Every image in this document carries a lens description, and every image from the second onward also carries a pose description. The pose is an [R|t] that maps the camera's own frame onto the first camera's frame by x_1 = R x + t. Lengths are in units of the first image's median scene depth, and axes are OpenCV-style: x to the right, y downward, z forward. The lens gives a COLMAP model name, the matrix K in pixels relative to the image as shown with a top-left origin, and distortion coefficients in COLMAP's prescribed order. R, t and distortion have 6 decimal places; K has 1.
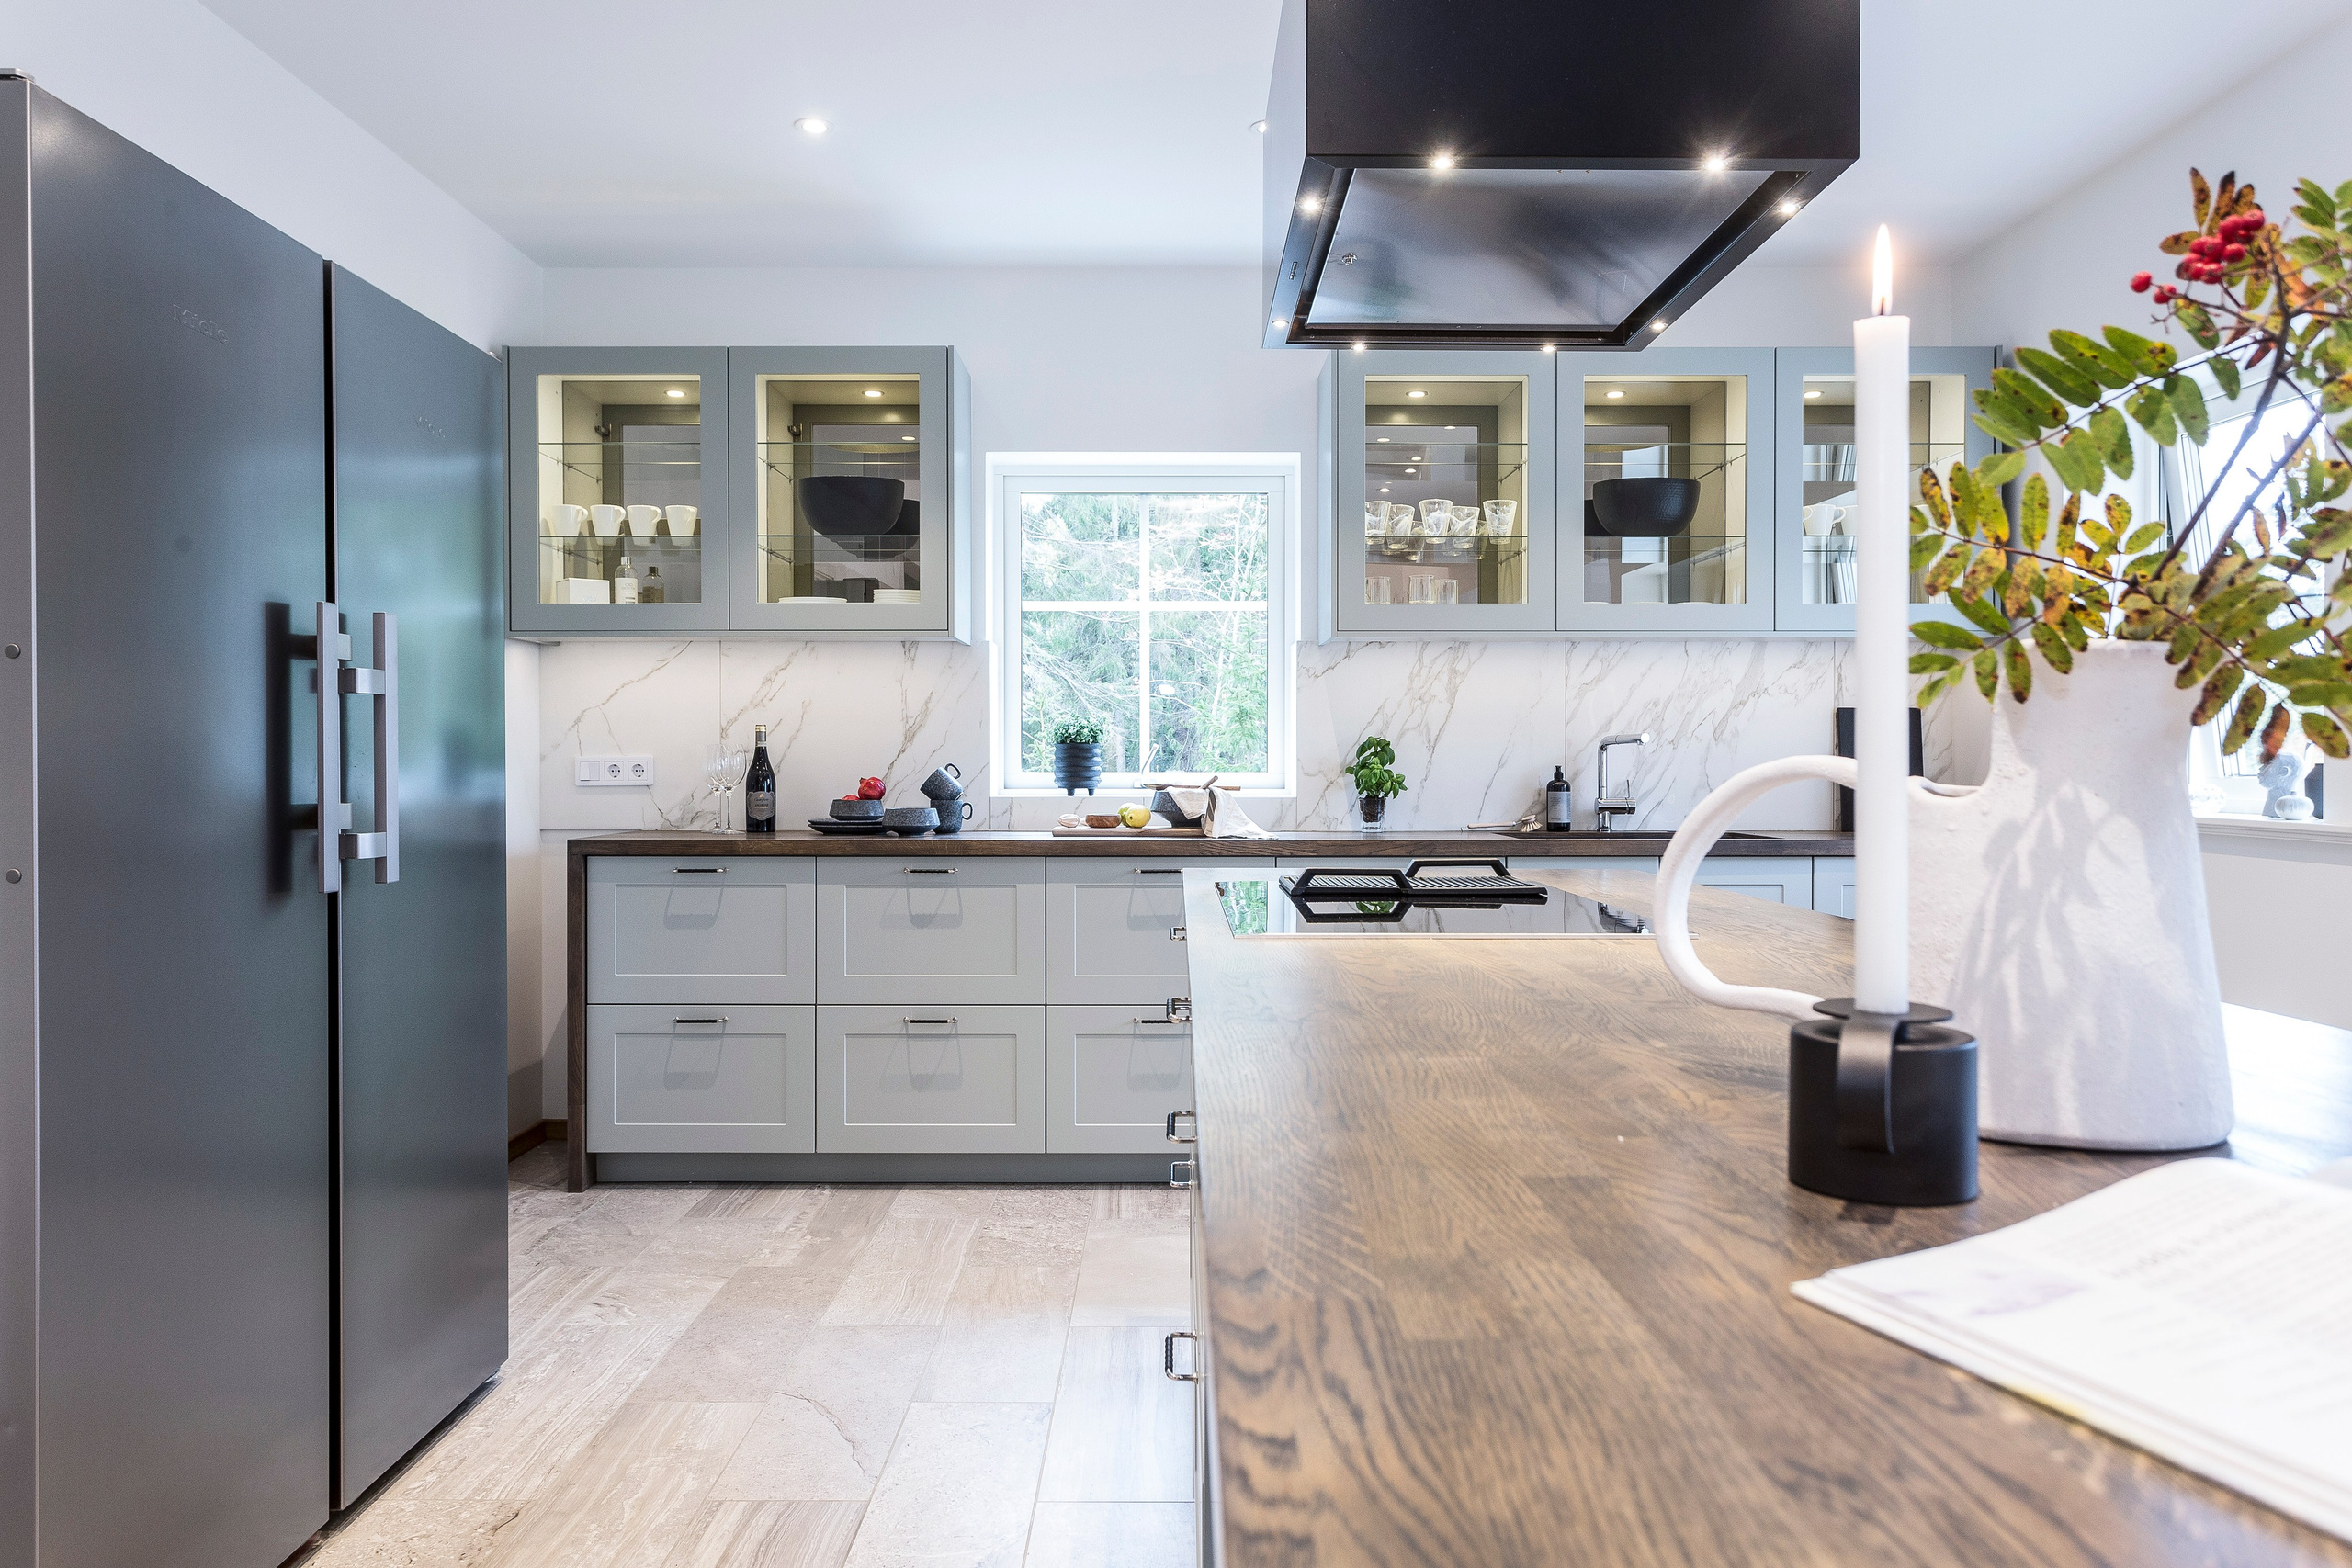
lens RADIAL K [[1577.6, 0, 1172.9], [0, 1577.6, 775.5], [0, 0, 1]] dist [0.001193, 0.000500]
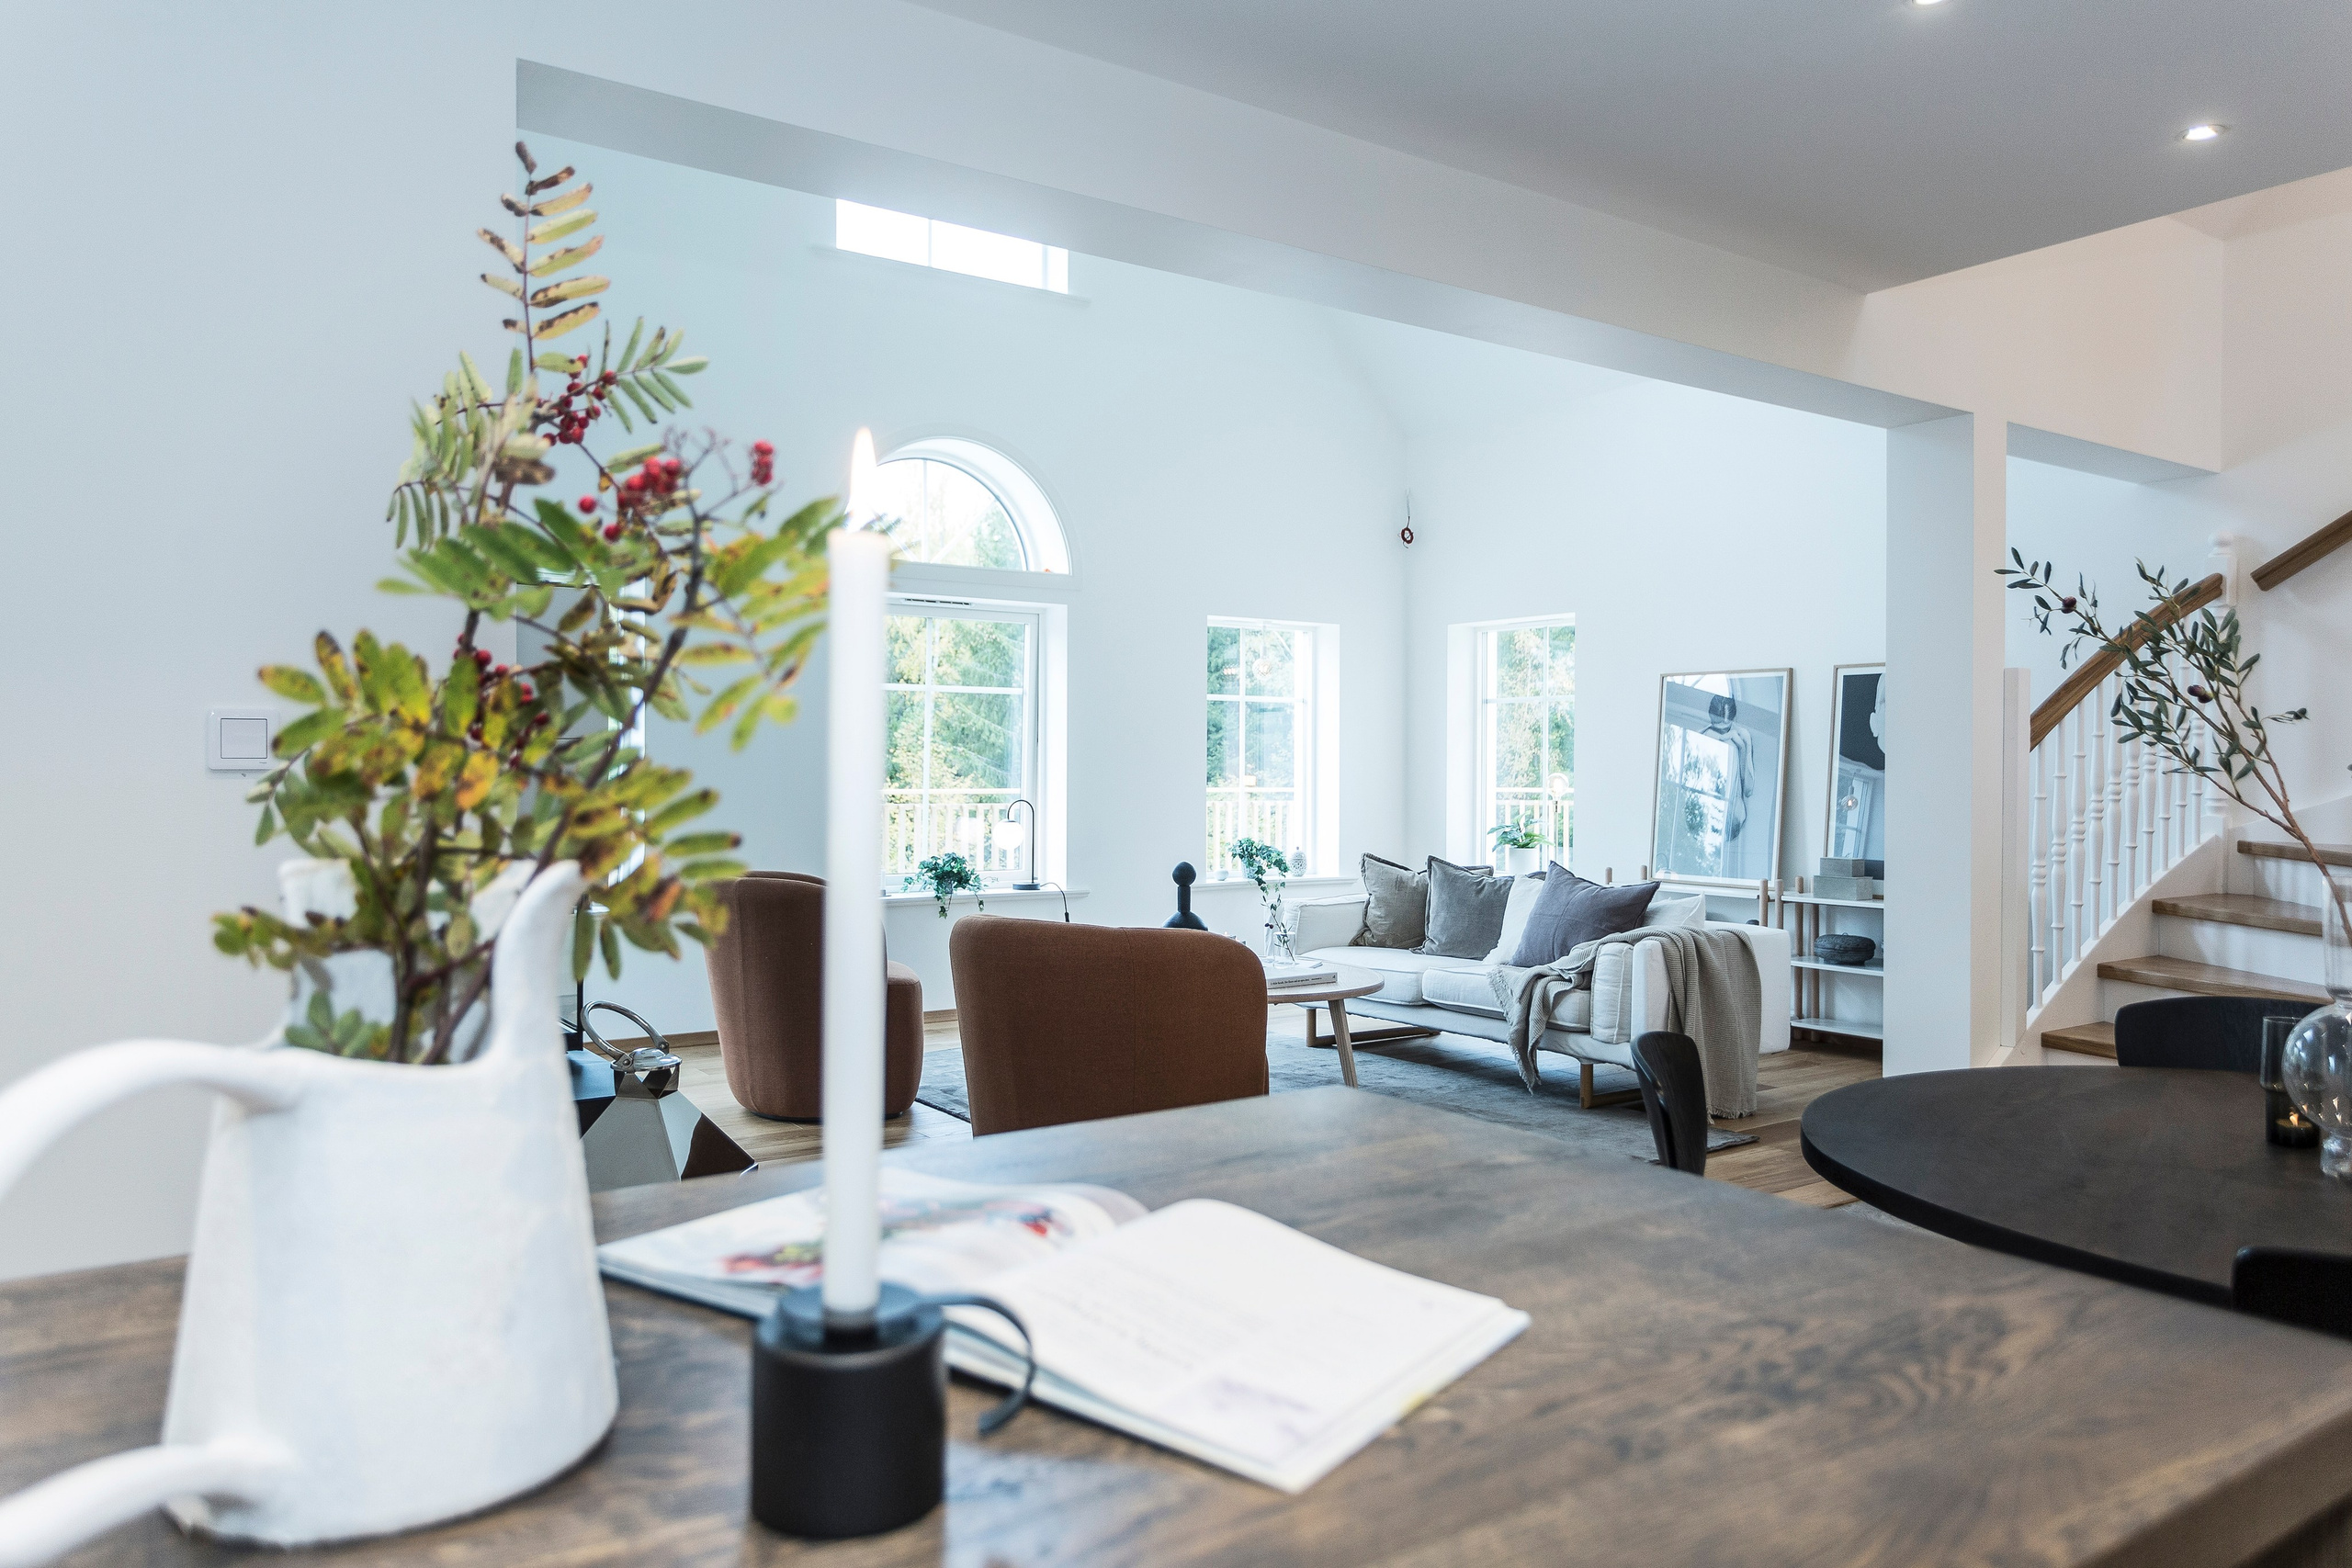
lens RADIAL K [[1577.6, 0, 1181.0], [0, 1577.6, 784.8], [0, 0, 1]] dist [0.001193, 0.000500]
pose [[-0.554492, -0.012204, 0.832100, -0.616307], [0.010325, 0.999715, 0.021542, -0.253221], [-0.832125, 0.020536, -0.554207, 2.056333]]
